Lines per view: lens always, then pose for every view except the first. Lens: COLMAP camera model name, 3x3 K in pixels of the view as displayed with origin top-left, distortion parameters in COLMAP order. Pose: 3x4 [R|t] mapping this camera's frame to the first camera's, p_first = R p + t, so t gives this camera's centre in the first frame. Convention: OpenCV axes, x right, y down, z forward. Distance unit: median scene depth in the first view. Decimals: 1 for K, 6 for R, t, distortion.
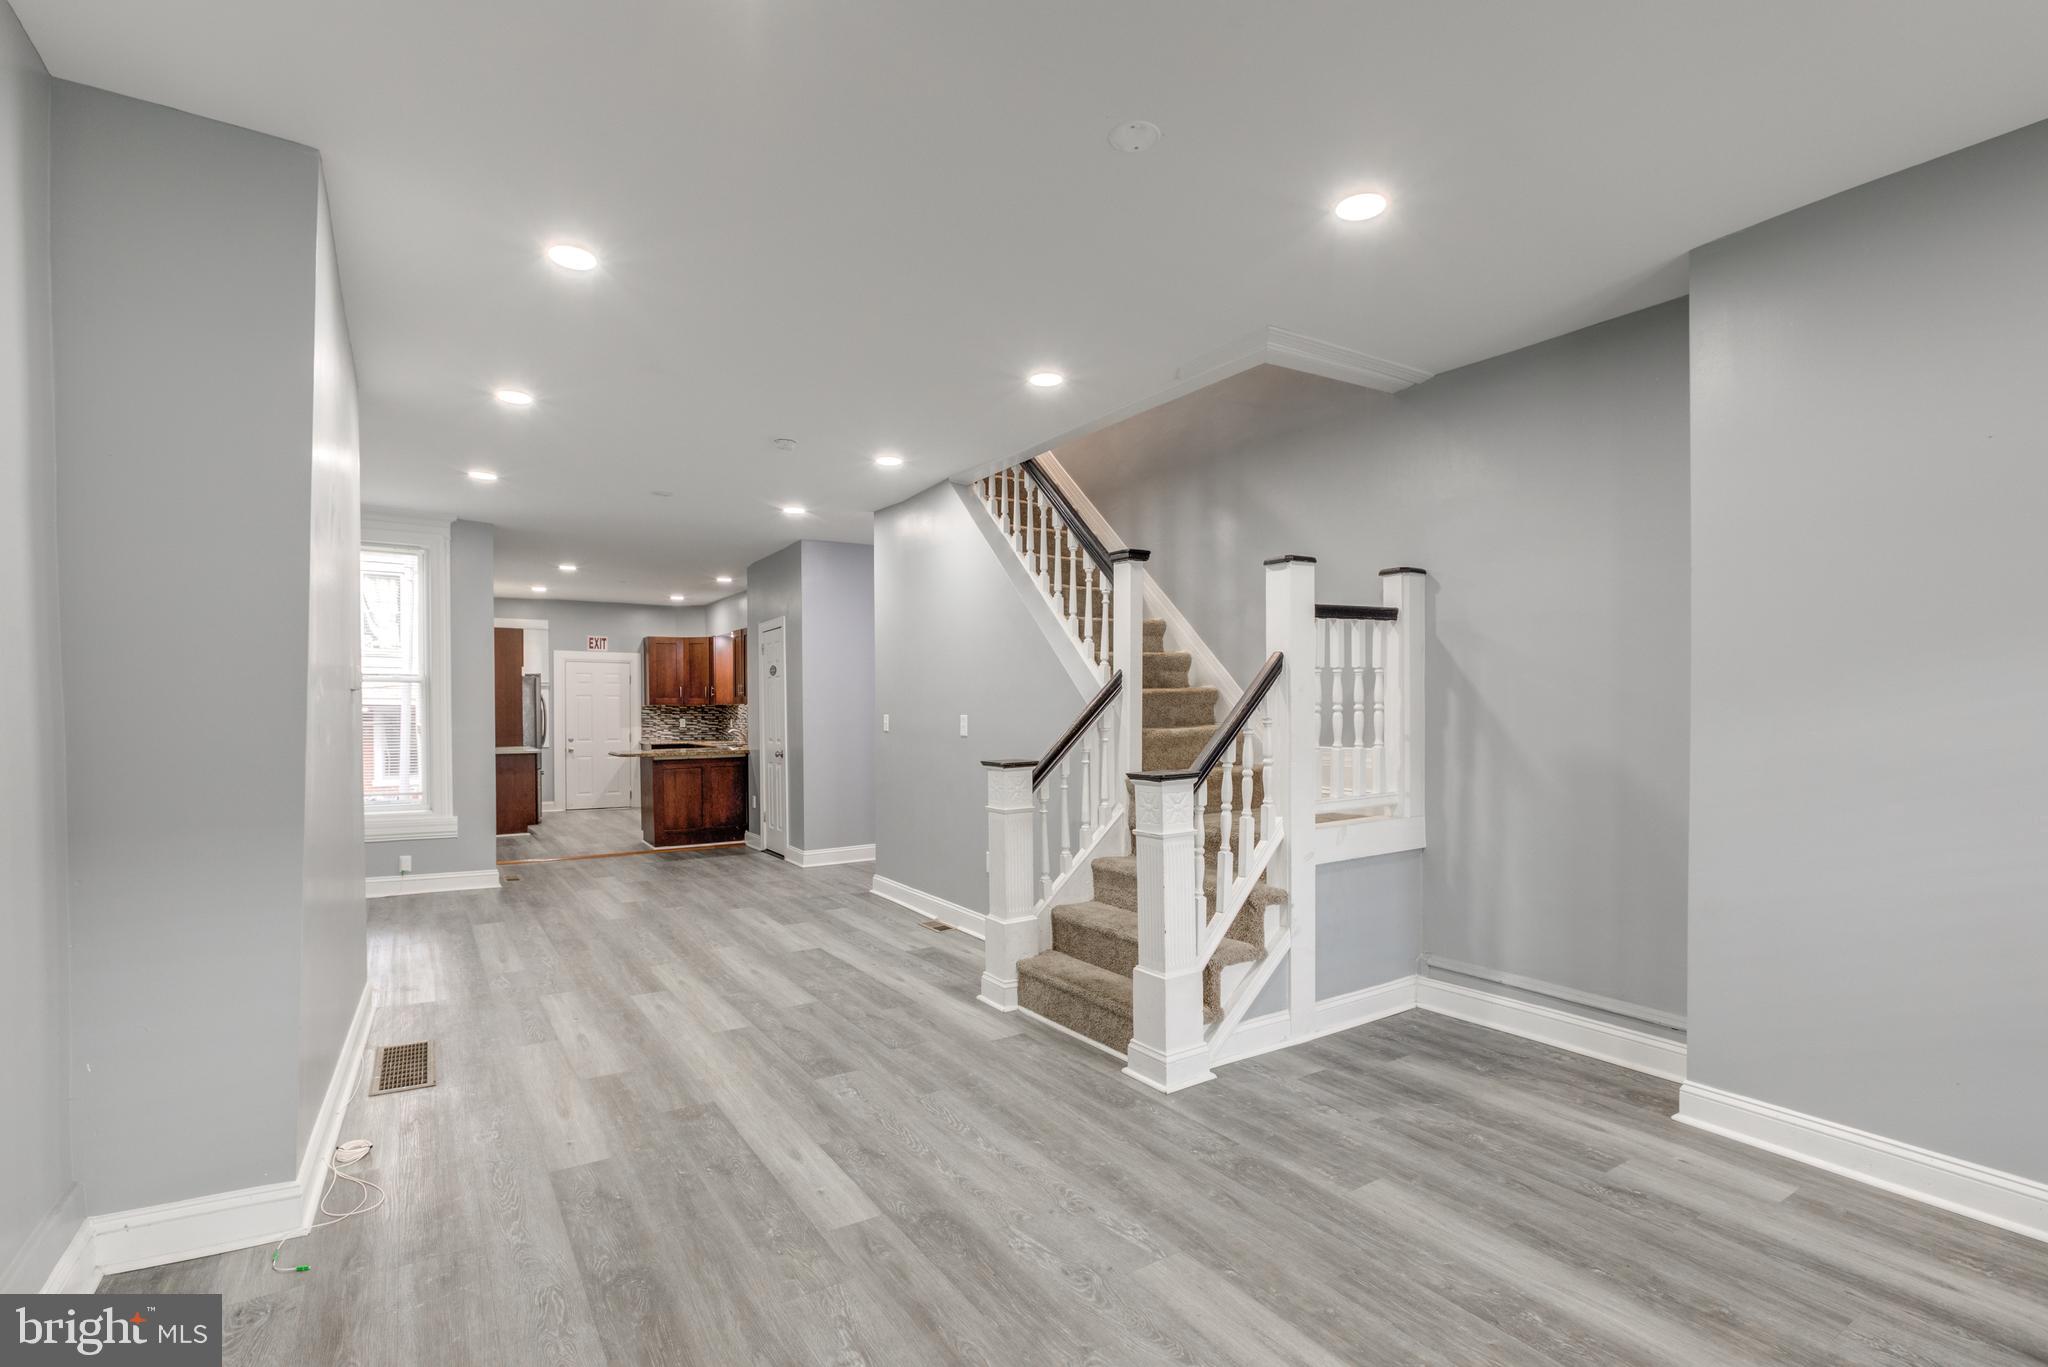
lens RADIAL K [[949.6, 0, 1005.9], [0, 949.6, 728.4], [0, 0, 1]] dist [0.000085, 0.001197]
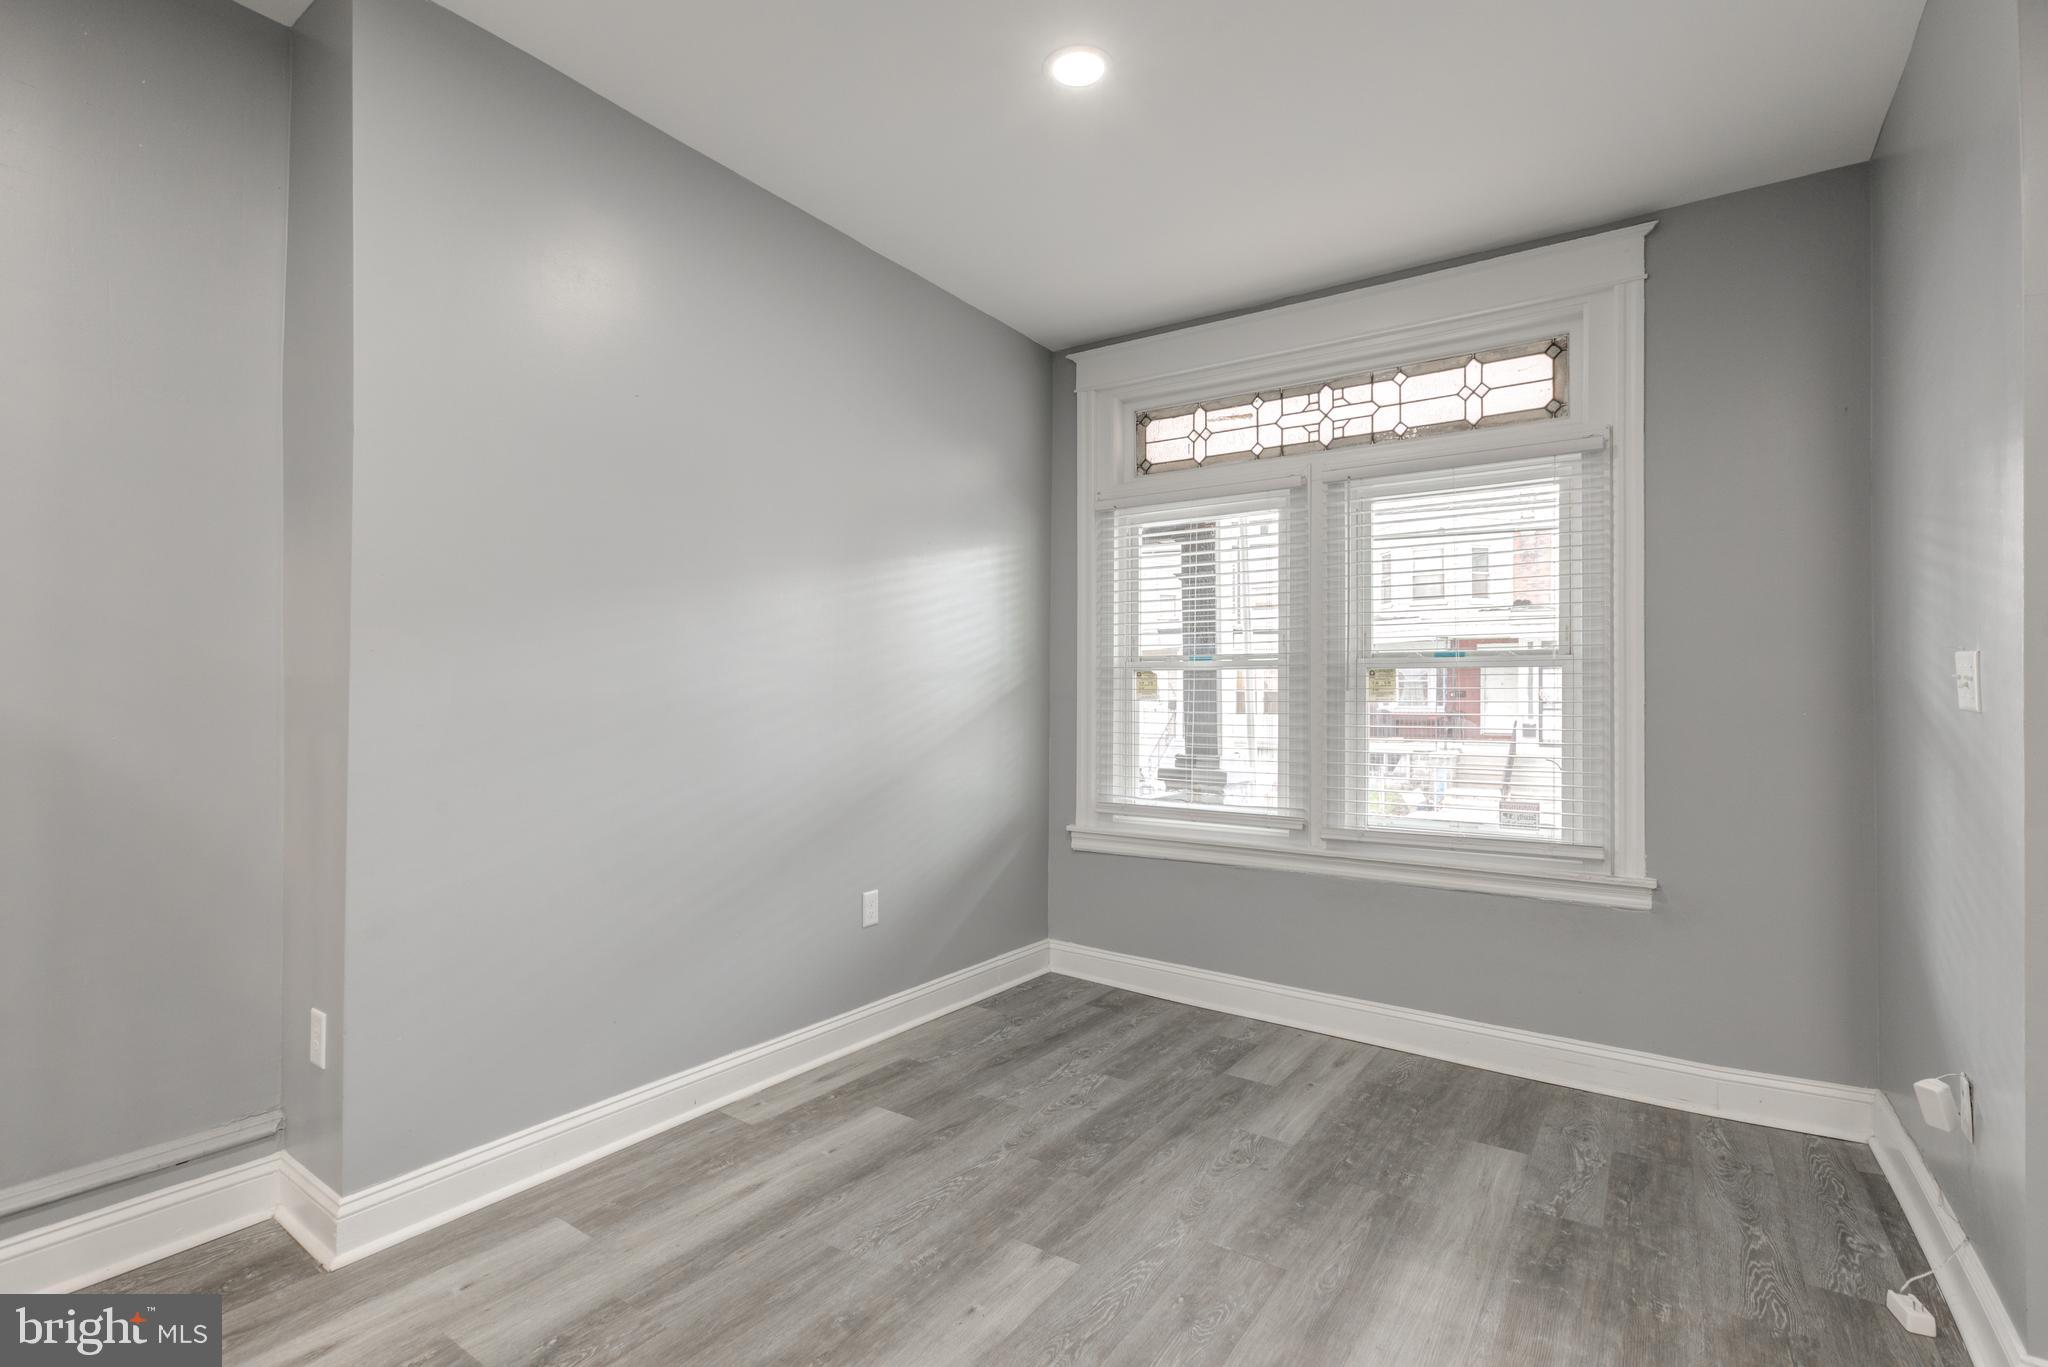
lens RADIAL K [[949.6, 0, 1027.6], [0, 949.6, 700.9], [0, 0, 1]] dist [0.000085, 0.001197]
pose [[-0.379484, 0.007945, 0.925164, -0.037632], [0.028710, 0.999583, 0.003193, 0.018215], [-0.924753, 0.027773, -0.379554, 0.393609]]
